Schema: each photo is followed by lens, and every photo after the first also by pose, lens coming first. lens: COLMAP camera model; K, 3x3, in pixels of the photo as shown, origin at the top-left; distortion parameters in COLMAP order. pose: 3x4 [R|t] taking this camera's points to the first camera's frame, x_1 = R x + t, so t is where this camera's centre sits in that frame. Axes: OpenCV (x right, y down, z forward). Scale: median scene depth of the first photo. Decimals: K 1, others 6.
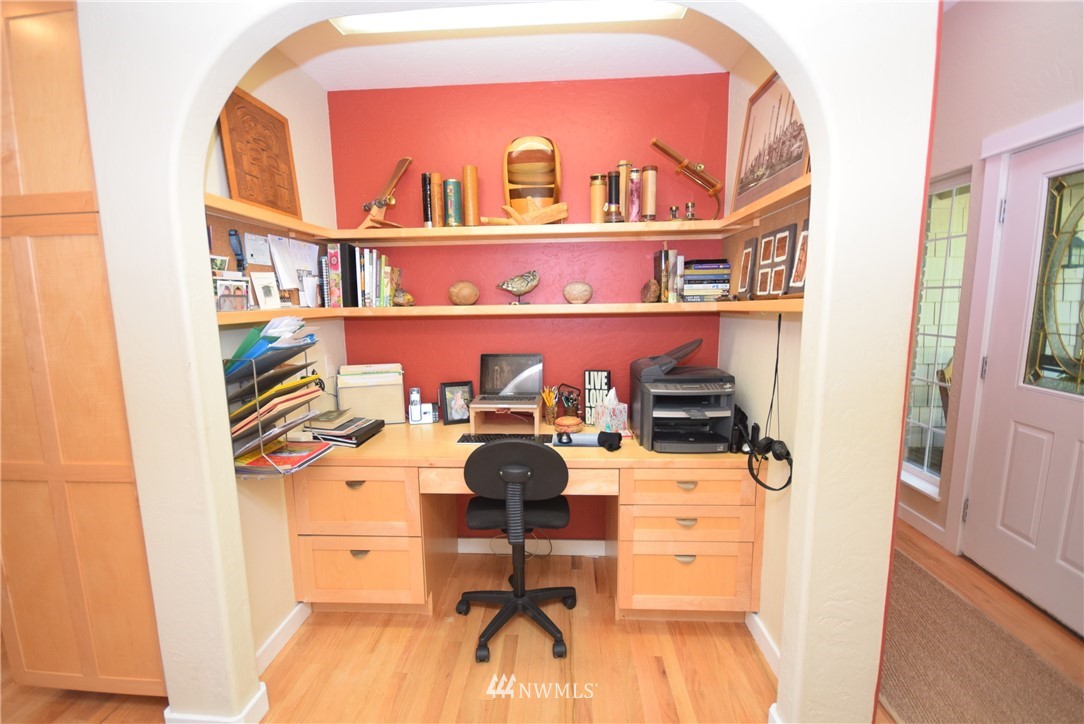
lens RADIAL K [[478.7, 0, 536.4], [0, 478.7, 368.1], [0, 0, 1]] dist [0.003682, -0.007422]
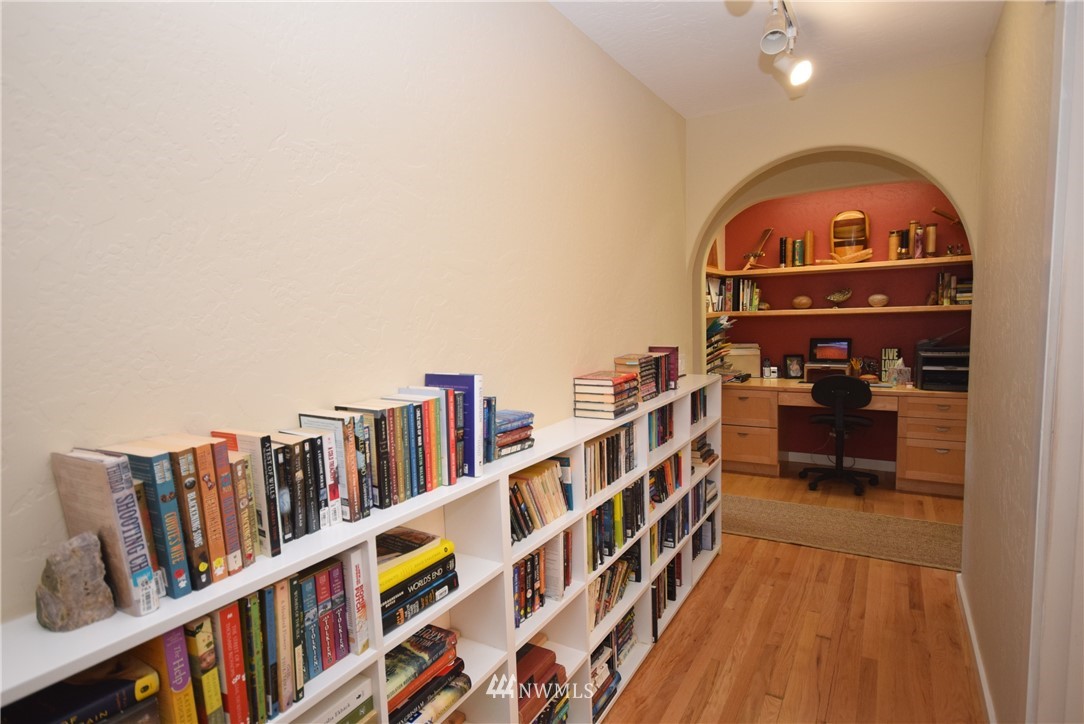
lens RADIAL K [[581.0, 0, 542.2], [0, 581.0, 368.4], [0, 0, 1]] dist [0.036322, 0.000779]
pose [[0.887336, 0.031584, -0.460040, -0.001857], [-0.047229, 0.998630, -0.022536, 0.185812], [0.458698, 0.041725, 0.887612, -1.389114]]
